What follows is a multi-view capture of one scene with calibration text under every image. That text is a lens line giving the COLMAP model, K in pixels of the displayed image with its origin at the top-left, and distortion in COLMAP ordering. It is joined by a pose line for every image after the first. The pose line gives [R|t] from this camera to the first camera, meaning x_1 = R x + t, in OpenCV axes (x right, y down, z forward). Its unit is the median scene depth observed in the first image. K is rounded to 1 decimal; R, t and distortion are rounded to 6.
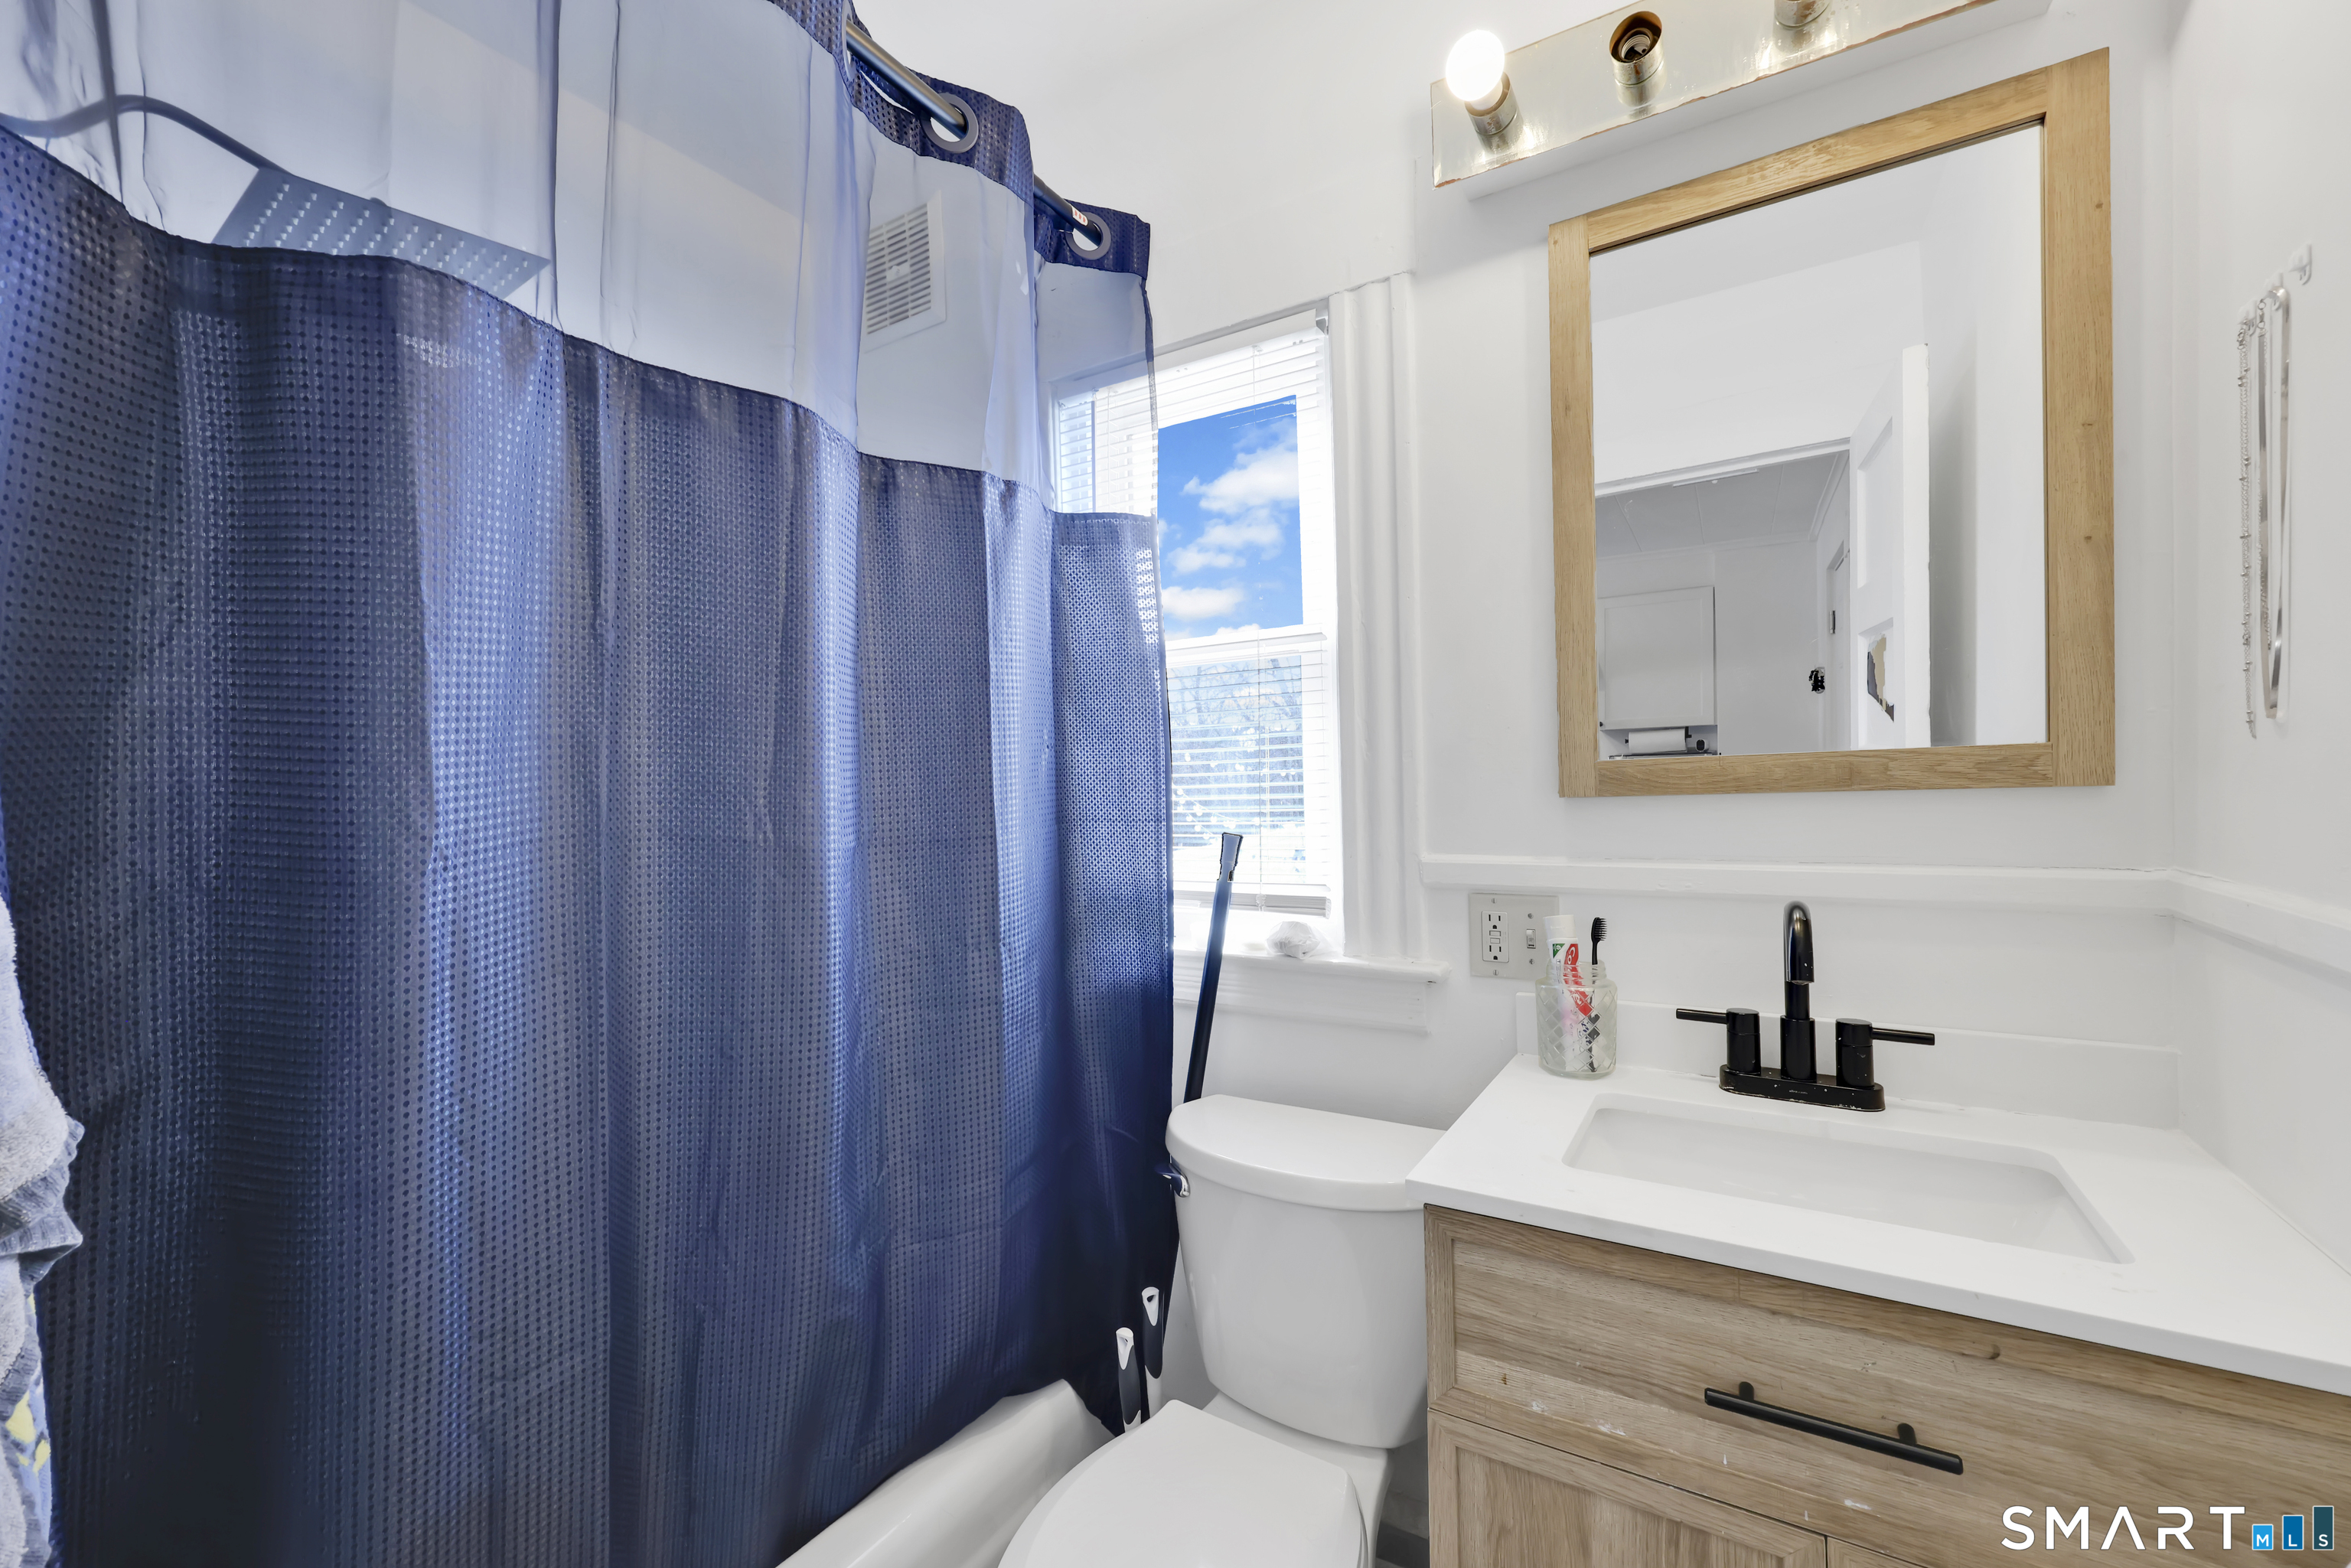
lens RADIAL K [[963.5, 0, 1171.6], [0, 963.5, 786.8], [0, 0, 1]] dist [-0.010267, -0.000344]
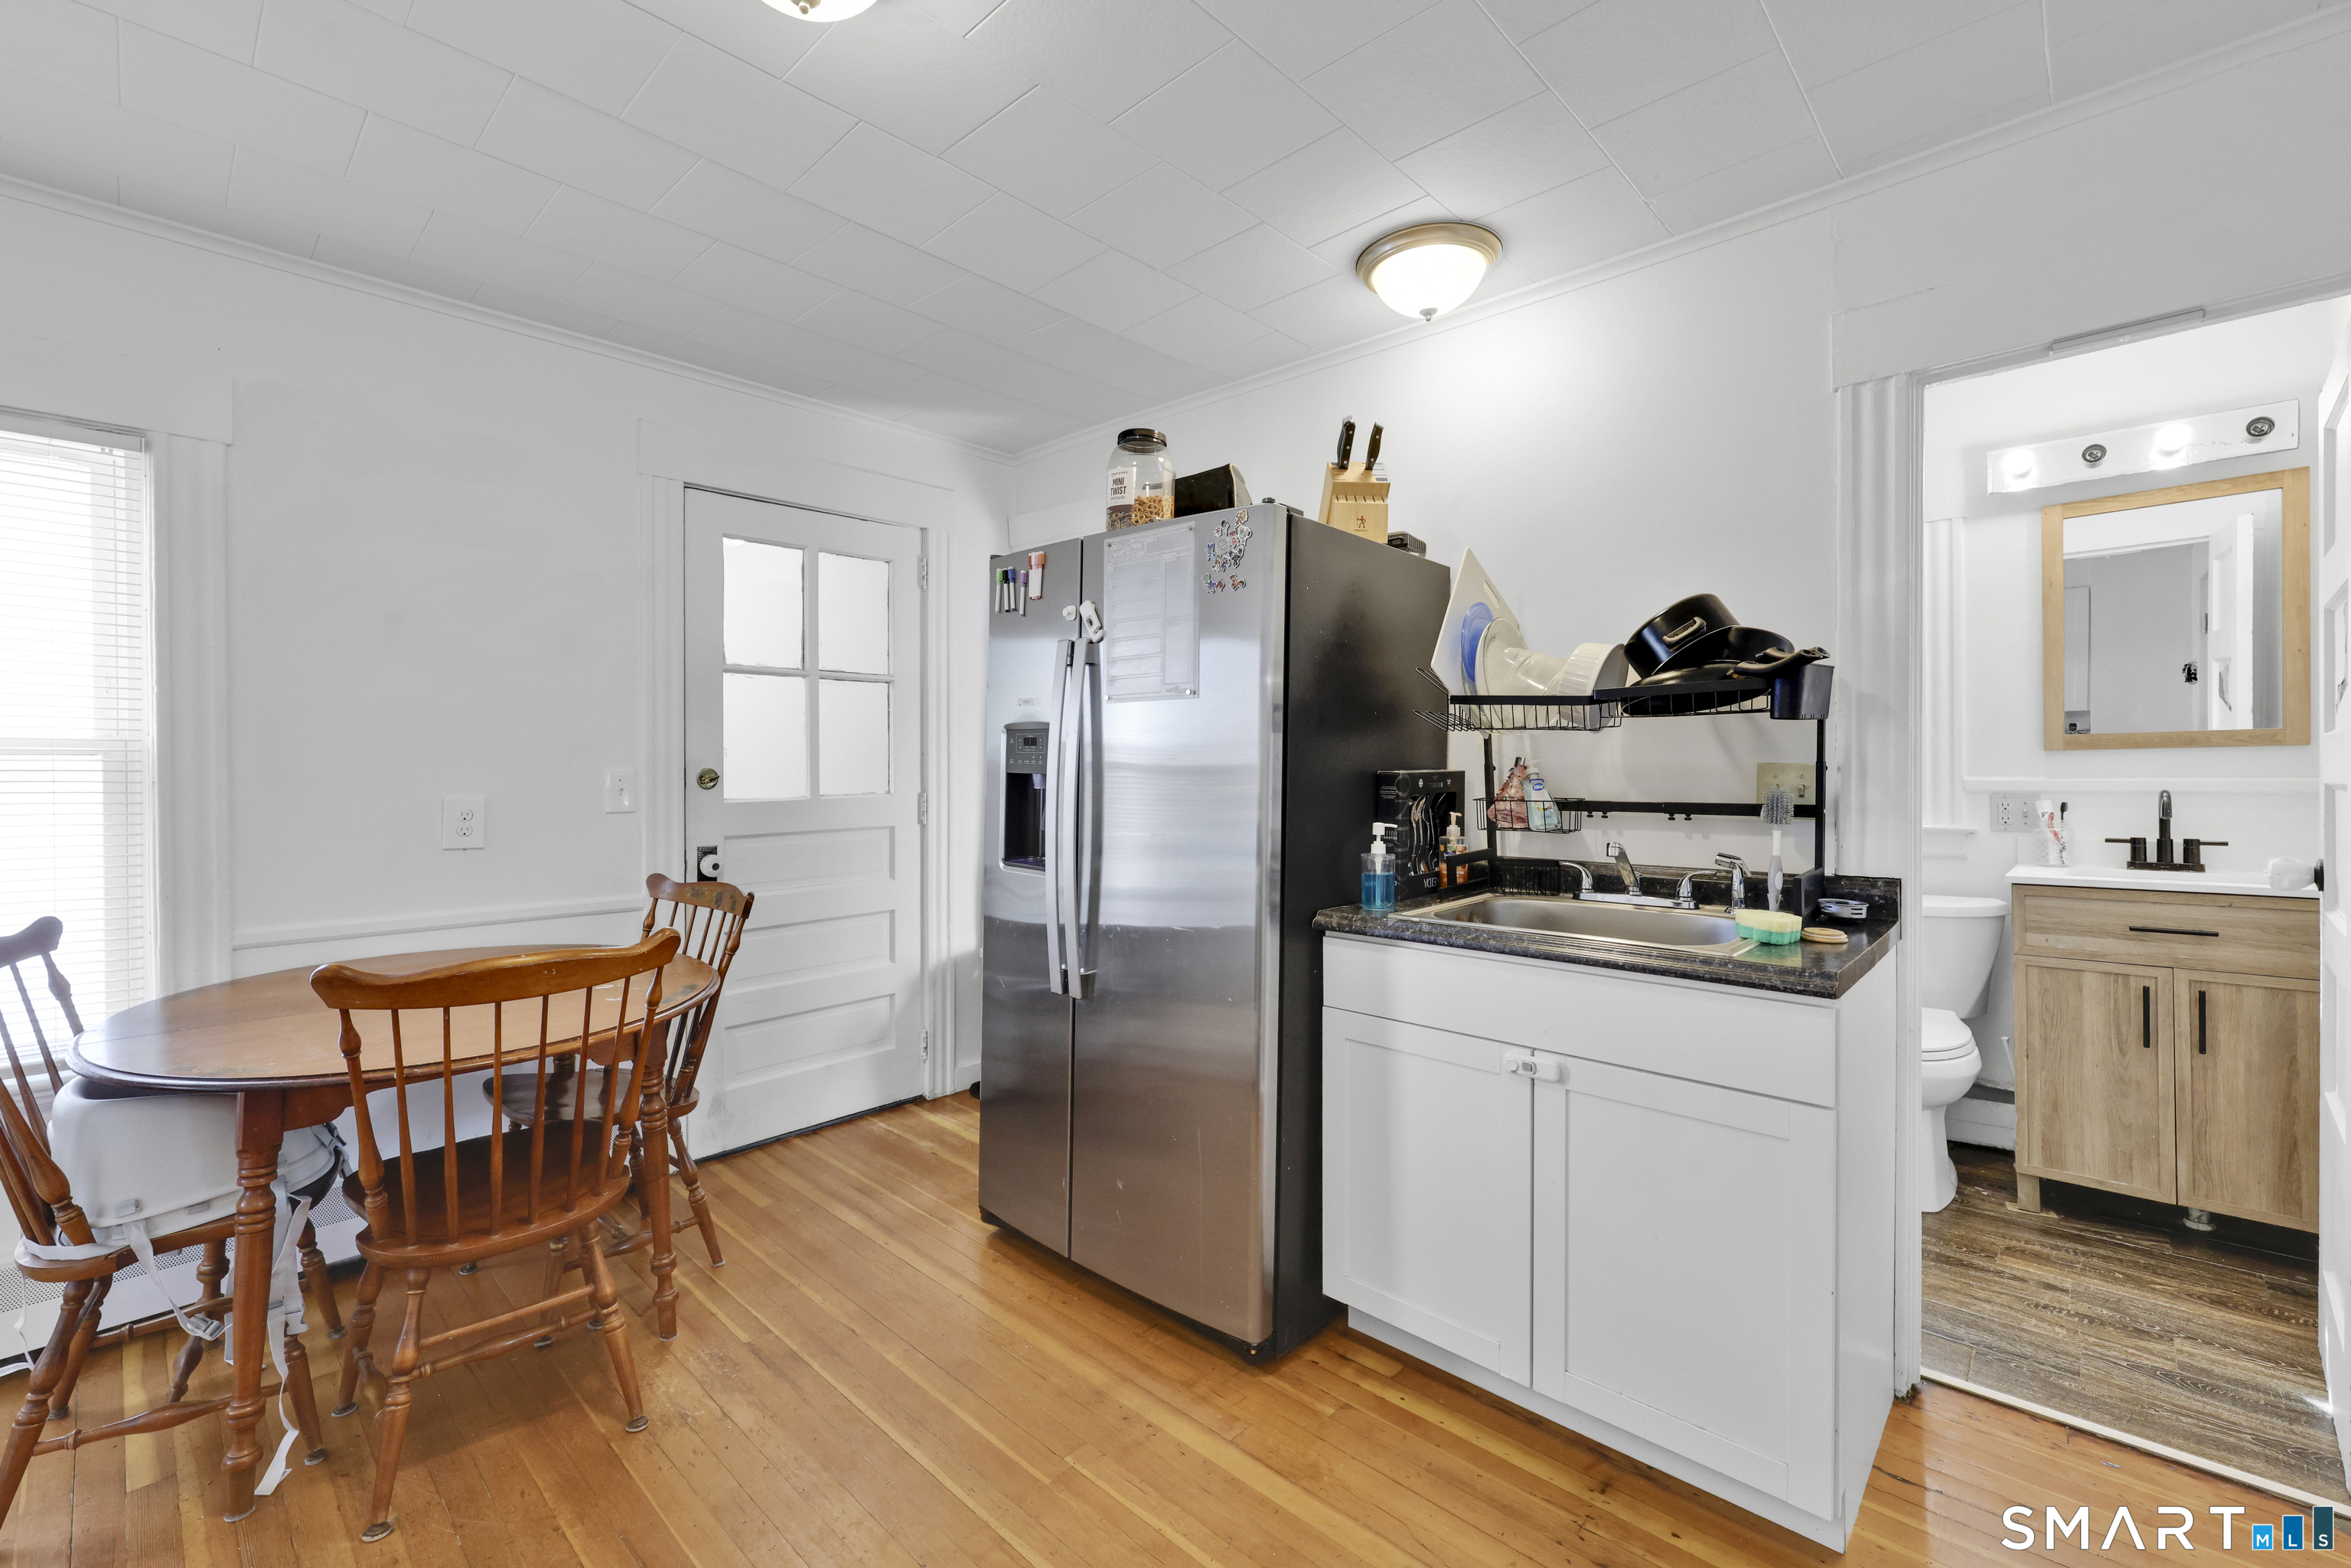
lens RADIAL K [[963.5, 0, 1174.8], [0, 963.5, 762.7], [0, 0, 1]] dist [-0.010267, -0.000344]
pose [[0.972836, 0.009018, -0.231320, -1.250376], [-0.008806, 0.999959, 0.001950, 0.061303], [0.231328, 0.000139, 0.972876, -1.958425]]
